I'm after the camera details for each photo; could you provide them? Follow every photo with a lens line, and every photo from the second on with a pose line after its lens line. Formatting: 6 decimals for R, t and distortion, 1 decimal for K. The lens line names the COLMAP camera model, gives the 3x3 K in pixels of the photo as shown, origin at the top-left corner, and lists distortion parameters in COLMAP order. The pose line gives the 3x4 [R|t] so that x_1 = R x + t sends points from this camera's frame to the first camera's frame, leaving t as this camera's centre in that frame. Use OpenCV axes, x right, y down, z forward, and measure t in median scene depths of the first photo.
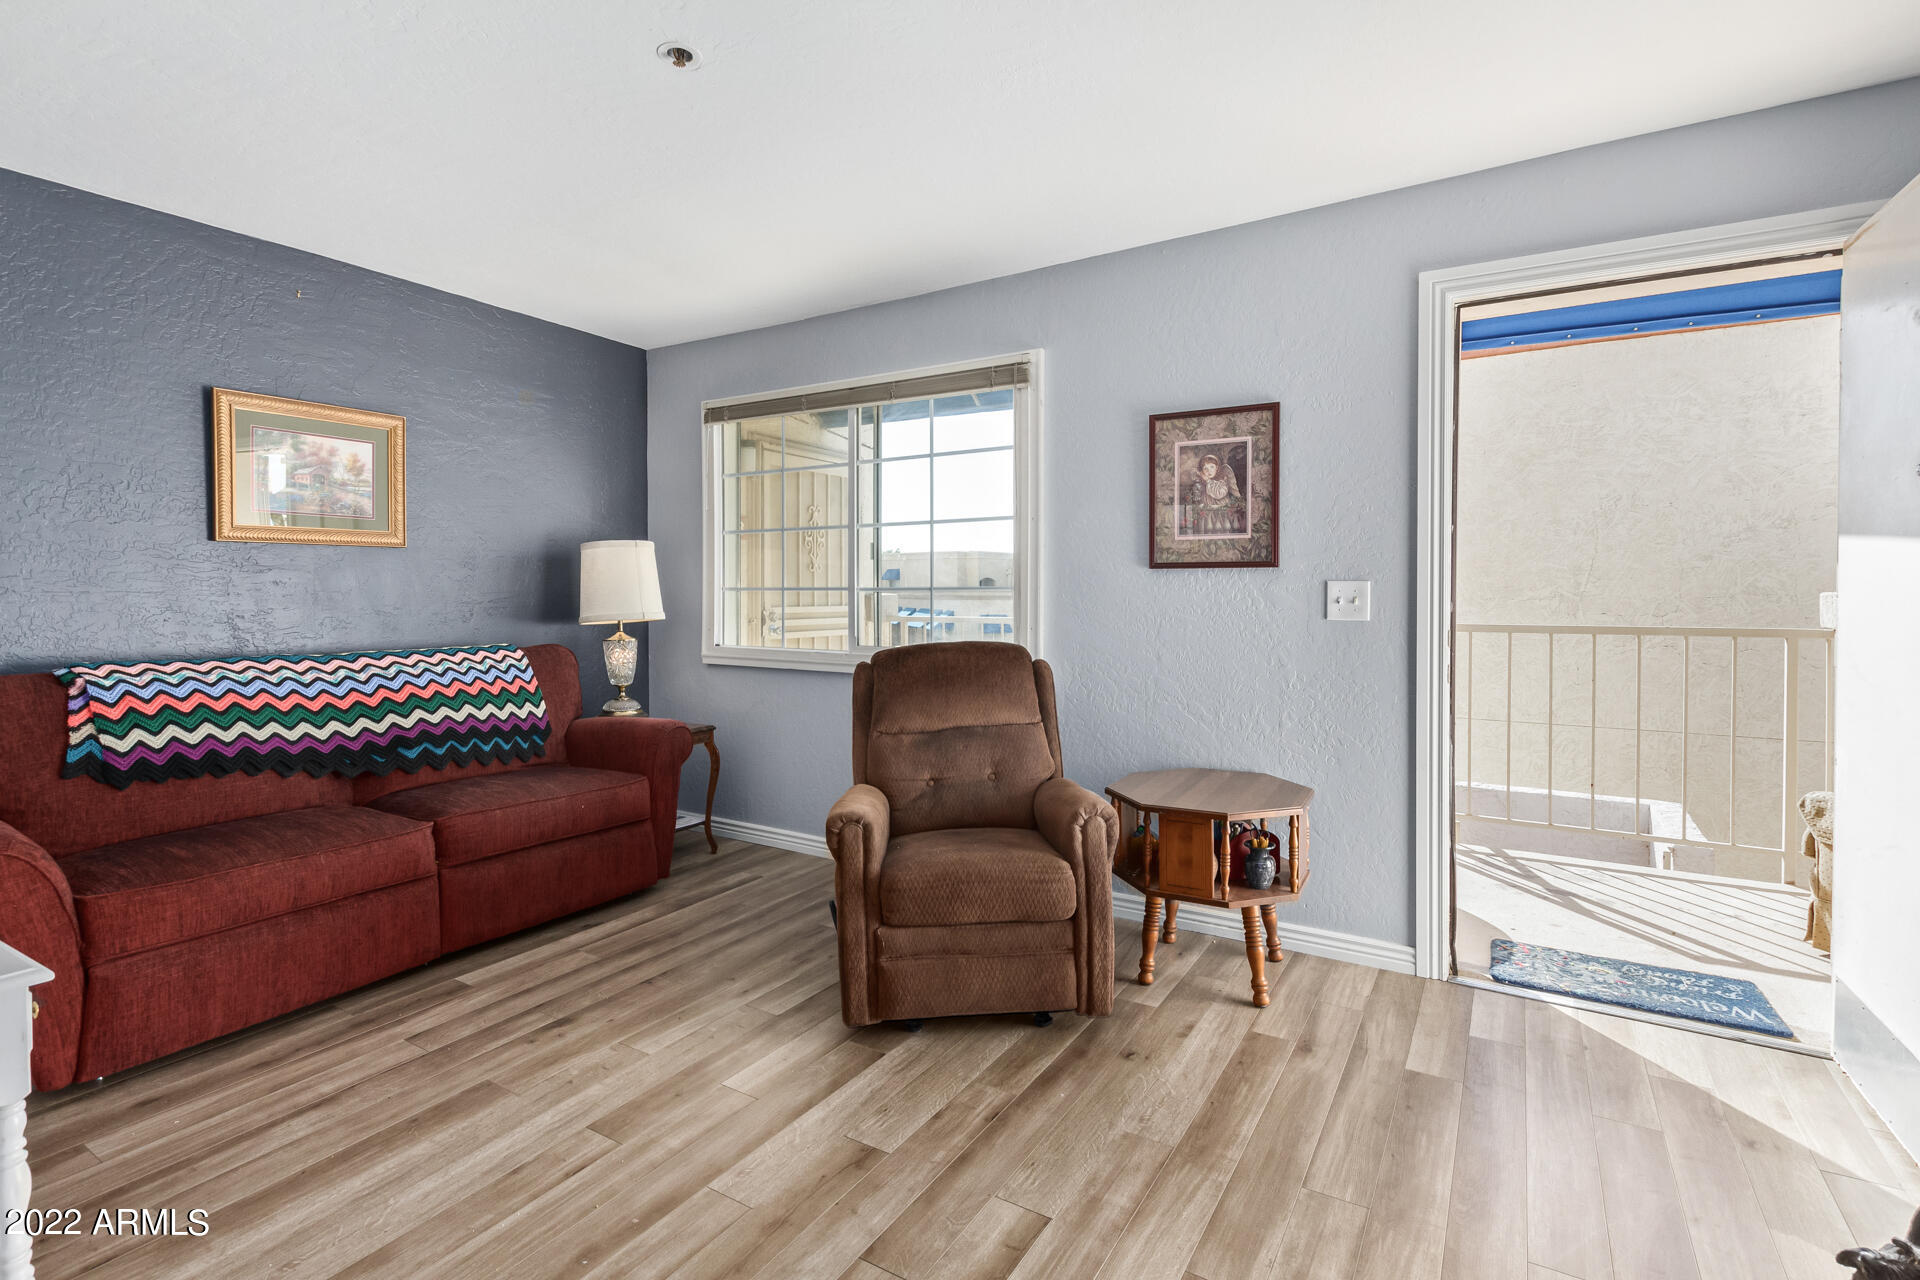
lens RADIAL K [[899.2, 0, 958.0], [0, 899.2, 605.6], [0, 0, 1]] dist [0.004809, -0.001233]
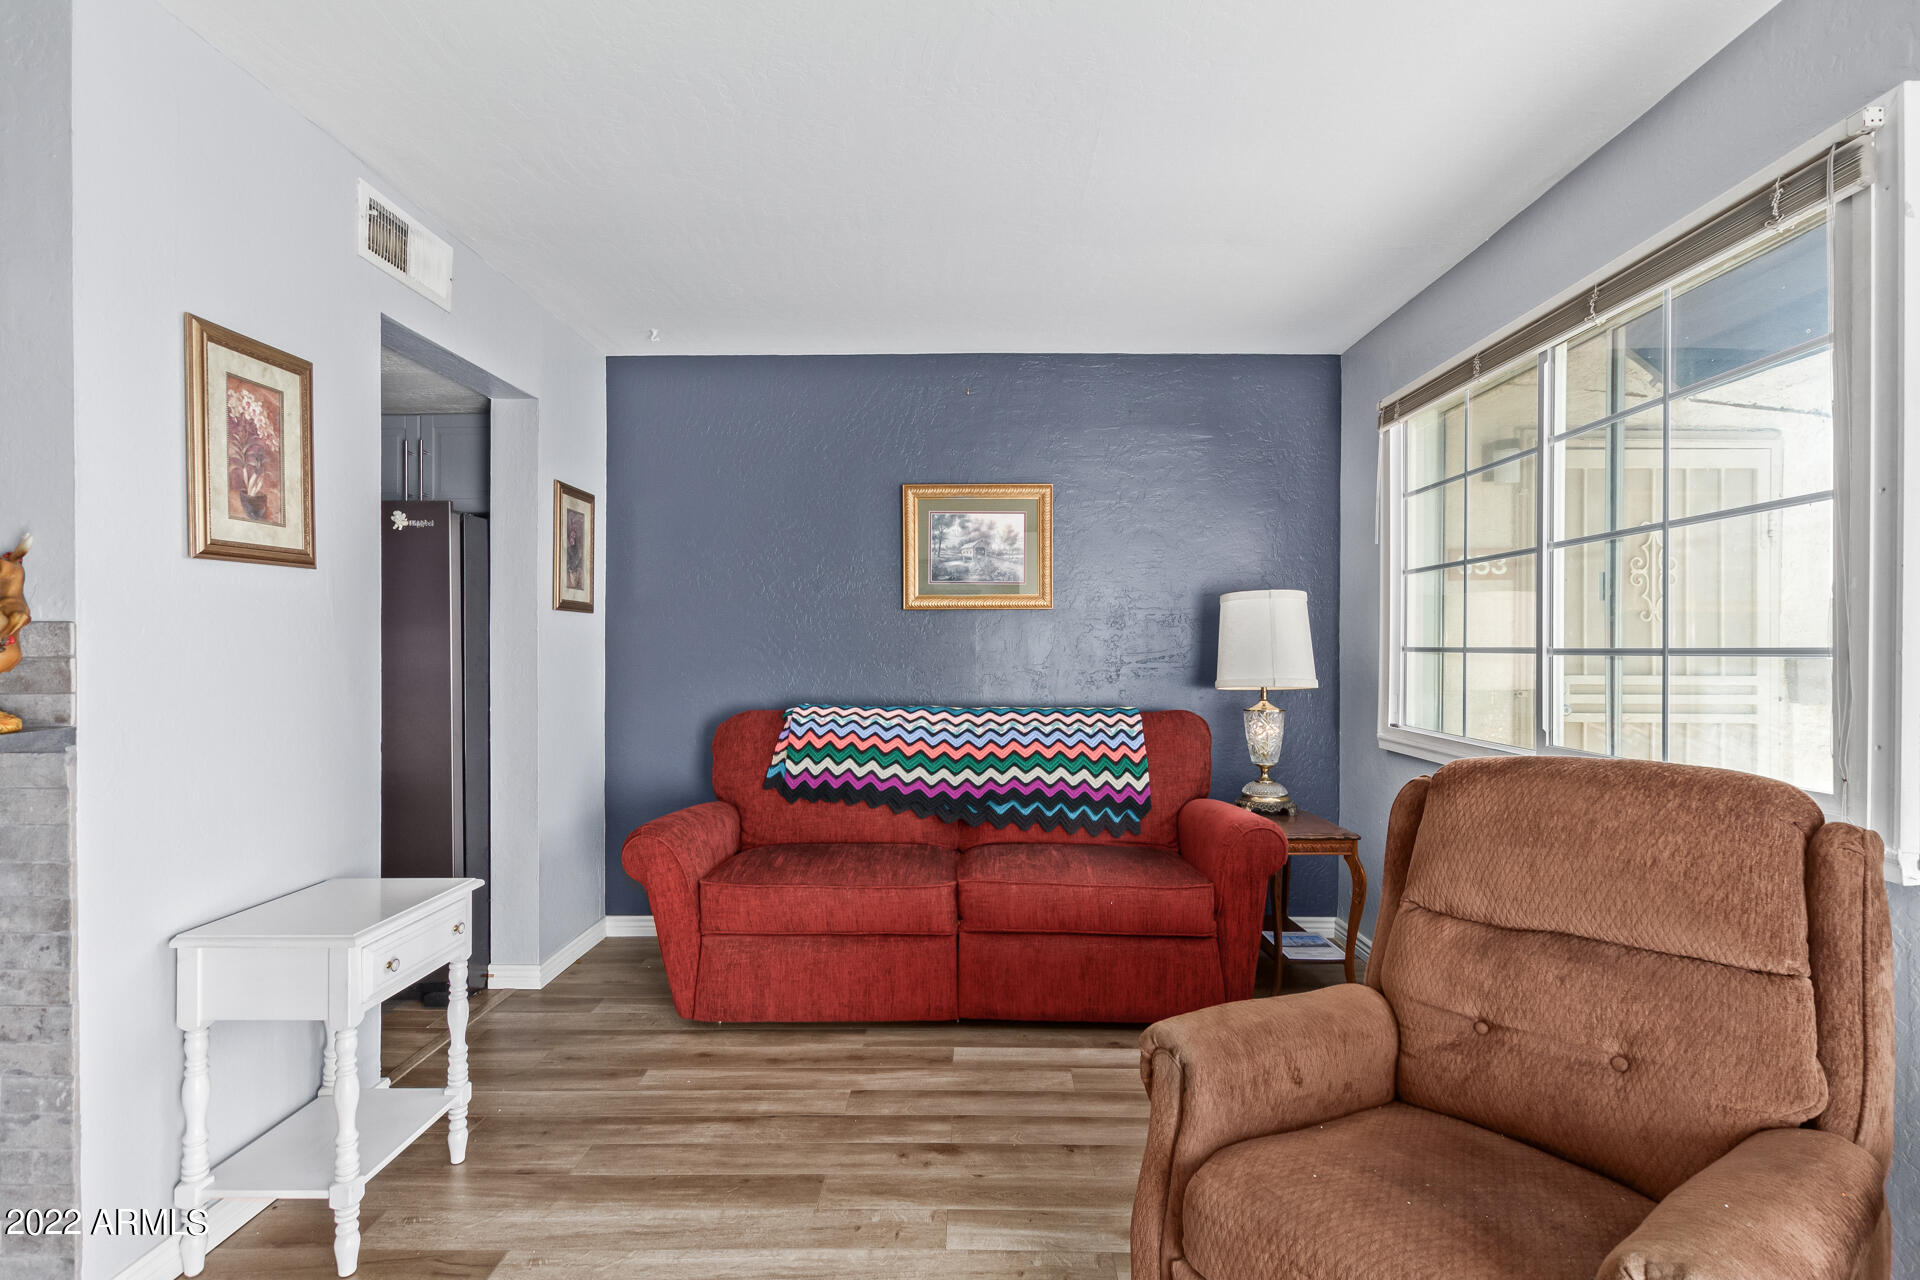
lens RADIAL K [[880.5, 0, 974.9], [0, 880.5, 644.3], [0, 0, 1]] dist [0.009015, -0.003985]
pose [[0.512697, -0.001934, -0.858567, 0.259478], [-0.015058, 0.999823, -0.011244, -0.013359], [0.858438, 0.018693, 0.512577, 0.485740]]
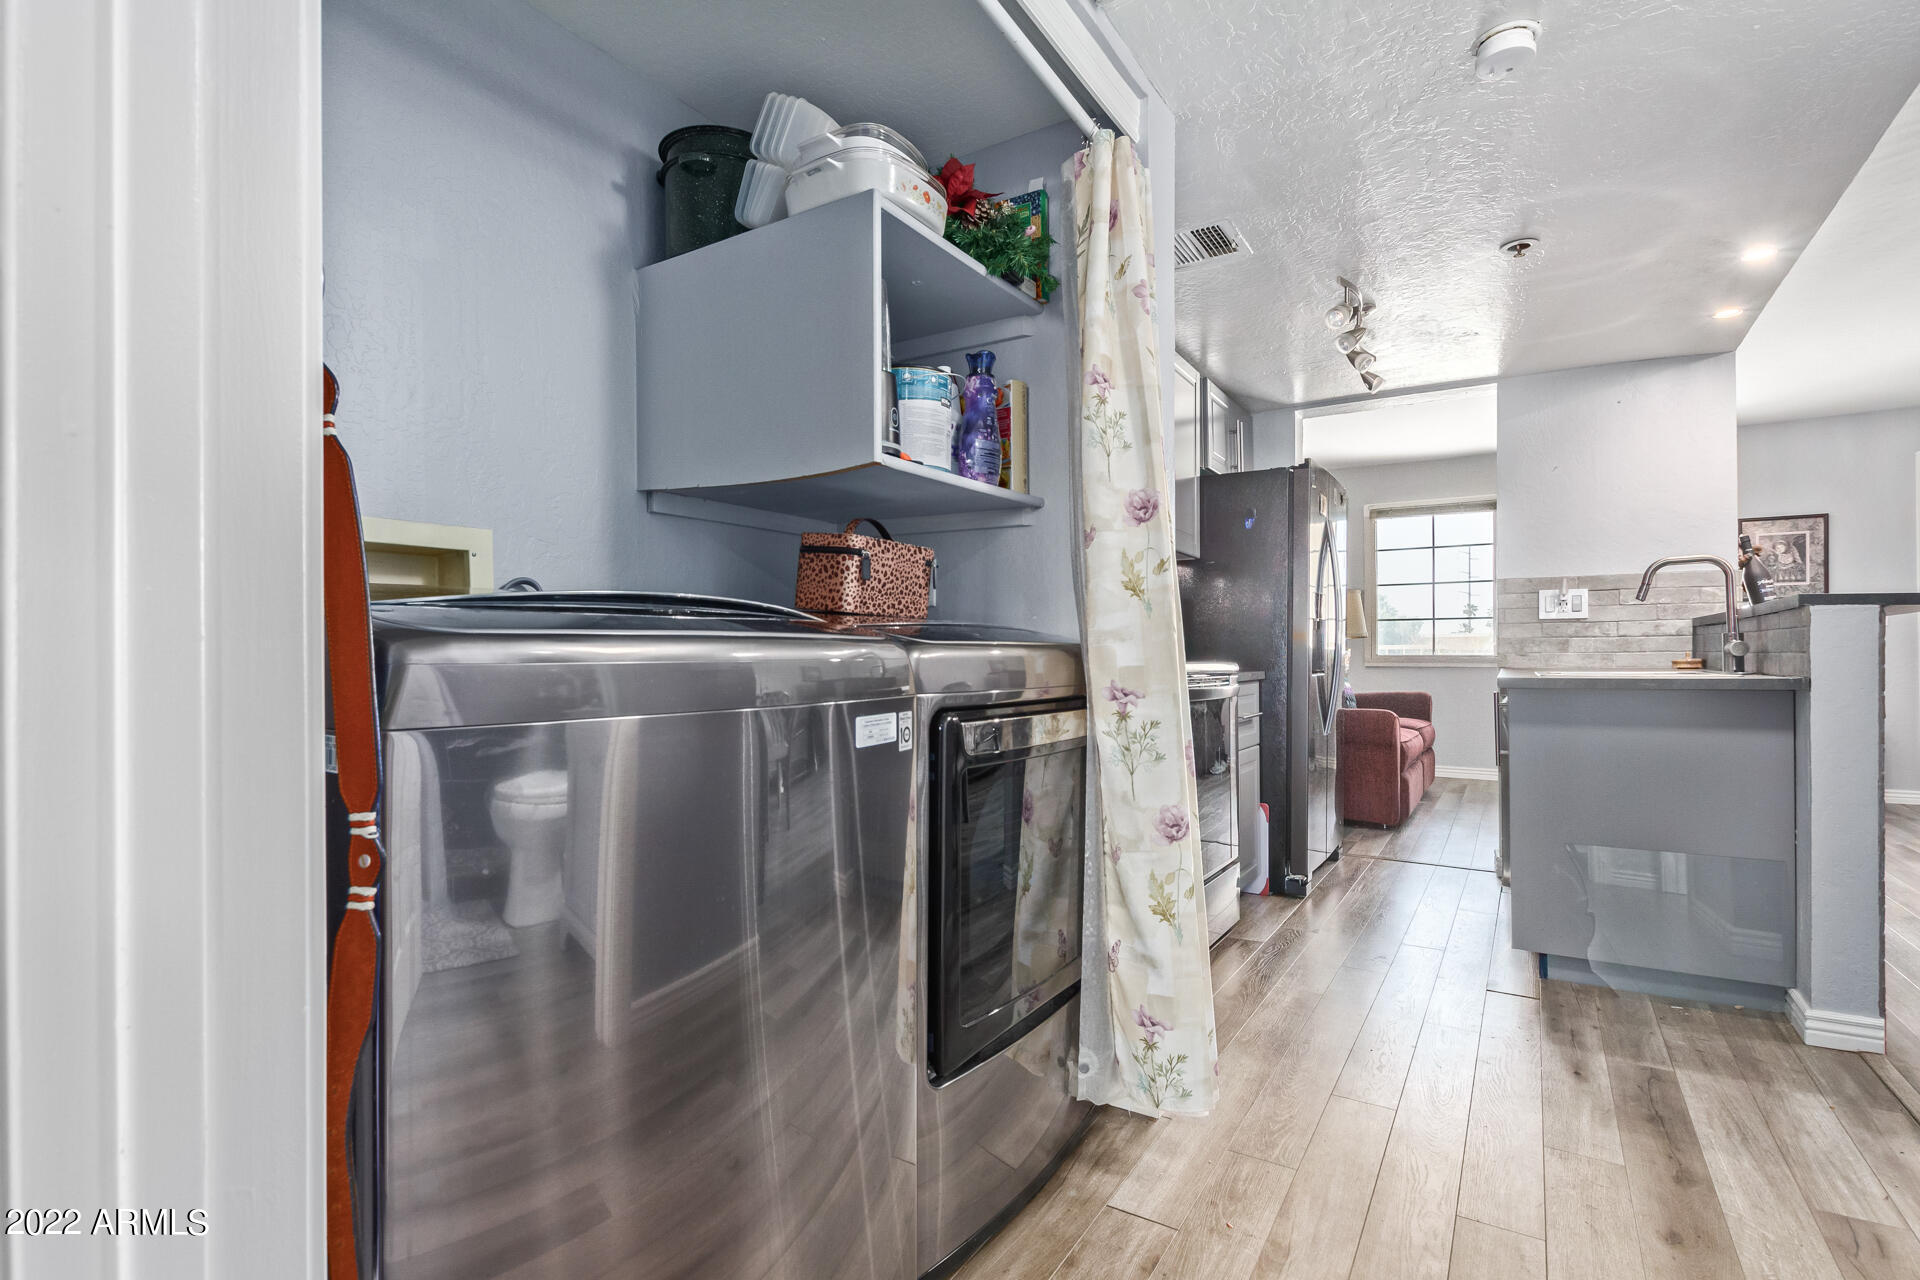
lens RADIAL K [[880.5, 0, 967.2], [0, 880.5, 648.2], [0, 0, 1]] dist [0.009015, -0.003985]
pose [[1.000000, -0.000930, -0.000319, -1.500541], [0.000923, 0.999792, -0.020382, 0.101077], [0.000338, 0.020382, 0.999792, -0.904769]]
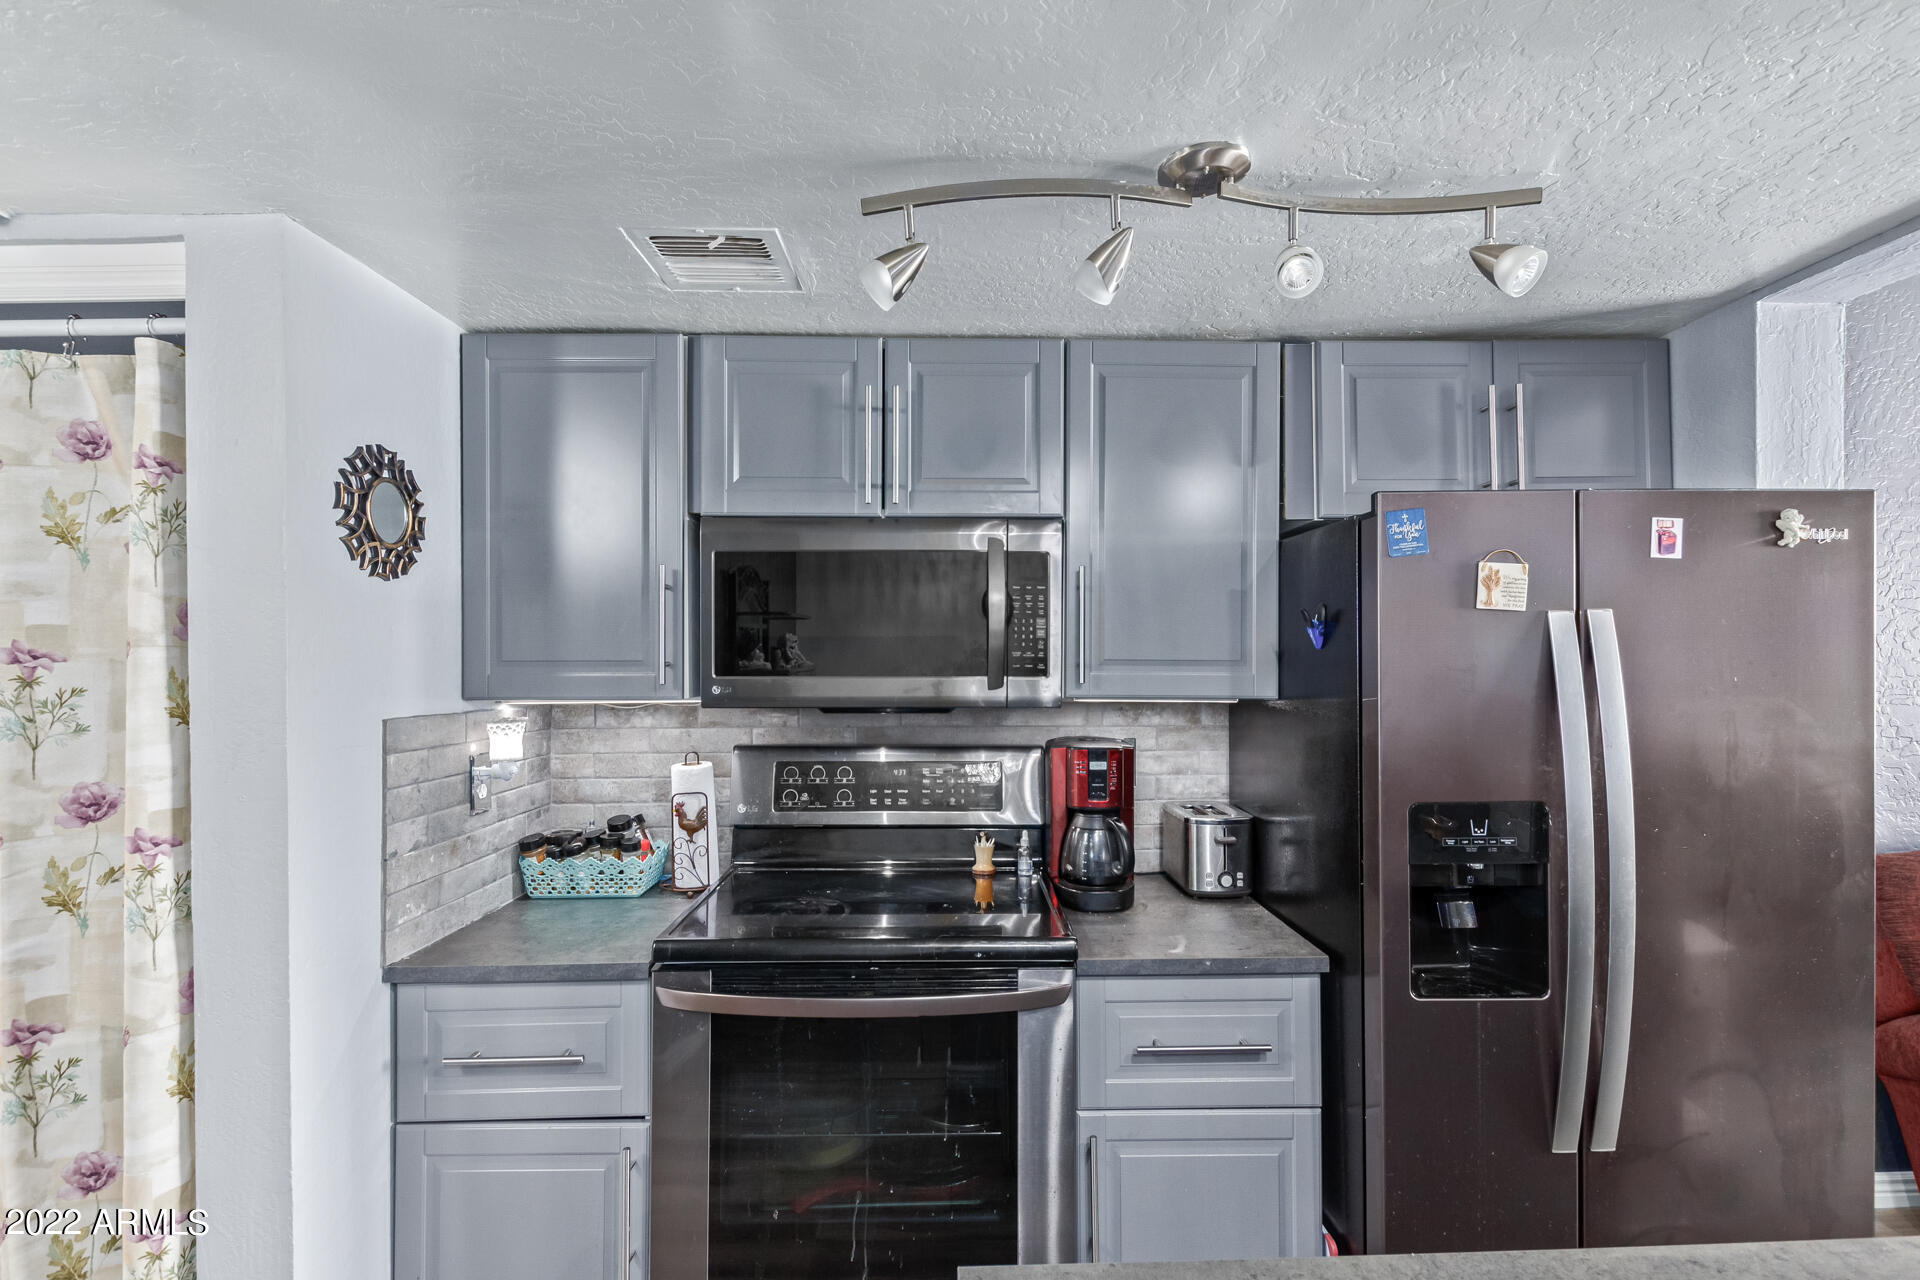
lens RADIAL K [[880.5, 0, 964.8], [0, 880.5, 654.8], [0, 0, 1]] dist [0.009015, -0.003985]
pose [[0.546895, -0.002485, -0.837198, -0.759240], [-0.009995, 0.999905, -0.009496, -0.074341], [0.837142, 0.013561, 0.546818, -0.208742]]
